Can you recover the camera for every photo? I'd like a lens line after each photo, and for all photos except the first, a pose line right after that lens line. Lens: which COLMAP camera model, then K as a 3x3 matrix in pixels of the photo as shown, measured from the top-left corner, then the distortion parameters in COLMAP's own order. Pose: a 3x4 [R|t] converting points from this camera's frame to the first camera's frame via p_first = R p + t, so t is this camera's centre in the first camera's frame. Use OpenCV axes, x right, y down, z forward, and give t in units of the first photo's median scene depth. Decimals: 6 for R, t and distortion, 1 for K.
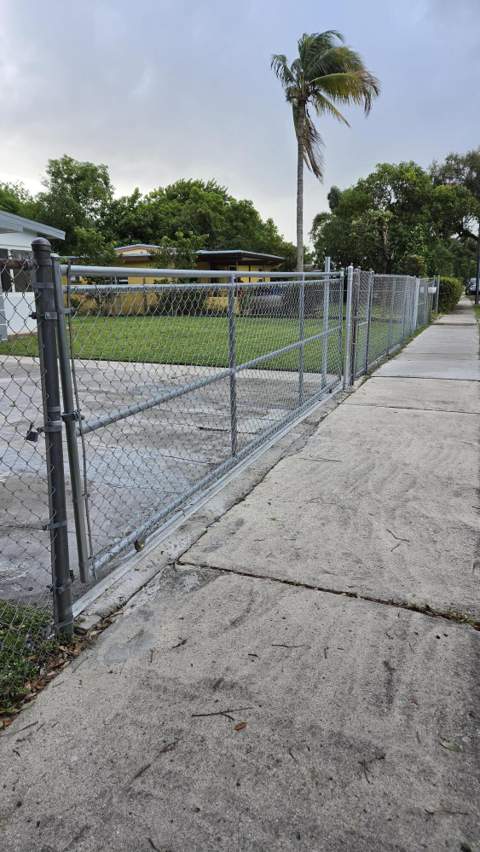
lens RADIAL K [[562.7, 0, 240.0], [0, 562.7, 426.0], [0, 0, 1]] dist [0.076770, 0.000337]
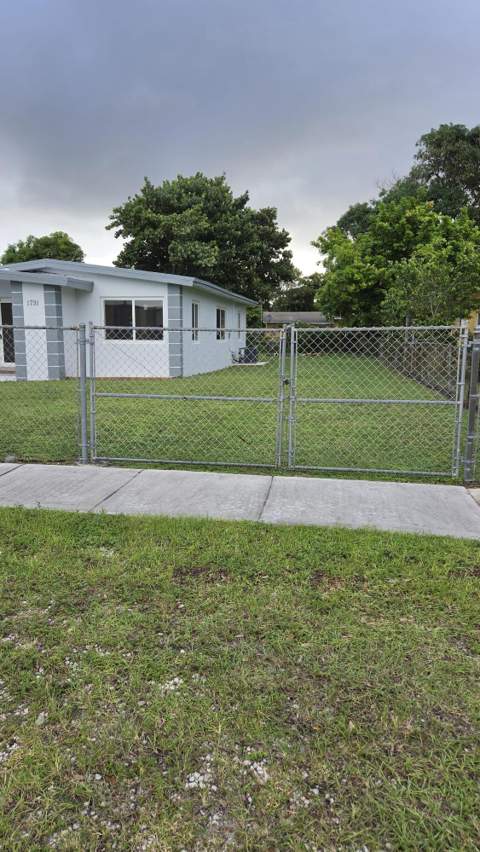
lens RADIAL K [[583.2, 0, 240.0], [0, 583.2, 426.0], [0, 0, 1]] dist [0.013018, 0.000448]
pose [[0.097711, 0.178503, -0.979076, 2.369789], [-0.264748, 0.952997, 0.147327, -0.951548], [0.959355, 0.244813, 0.140376, 3.499909]]
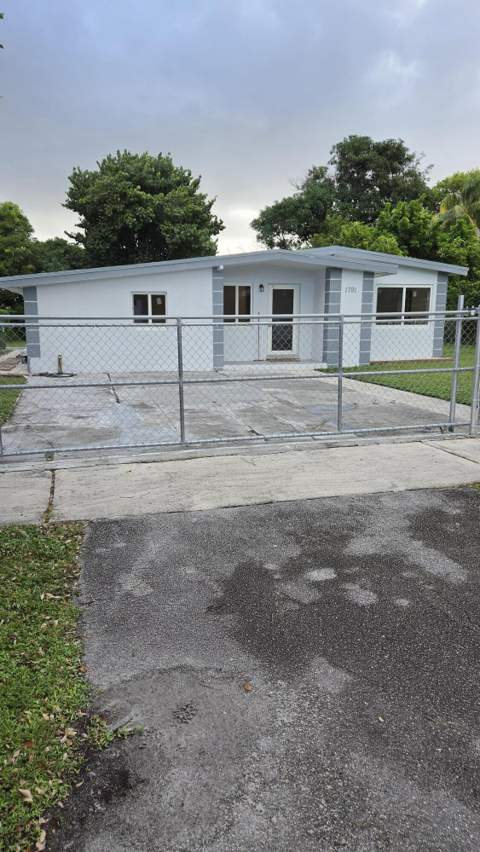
lens RADIAL K [[583.2, 0, 240.0], [0, 583.2, 426.0], [0, 0, 1]] dist [0.013018, 0.000448]
pose [[0.612794, 0.156651, -0.774560, 1.095302], [-0.198007, 0.979326, 0.041410, -0.065275], [0.765034, 0.127992, 0.631143, 0.151732]]
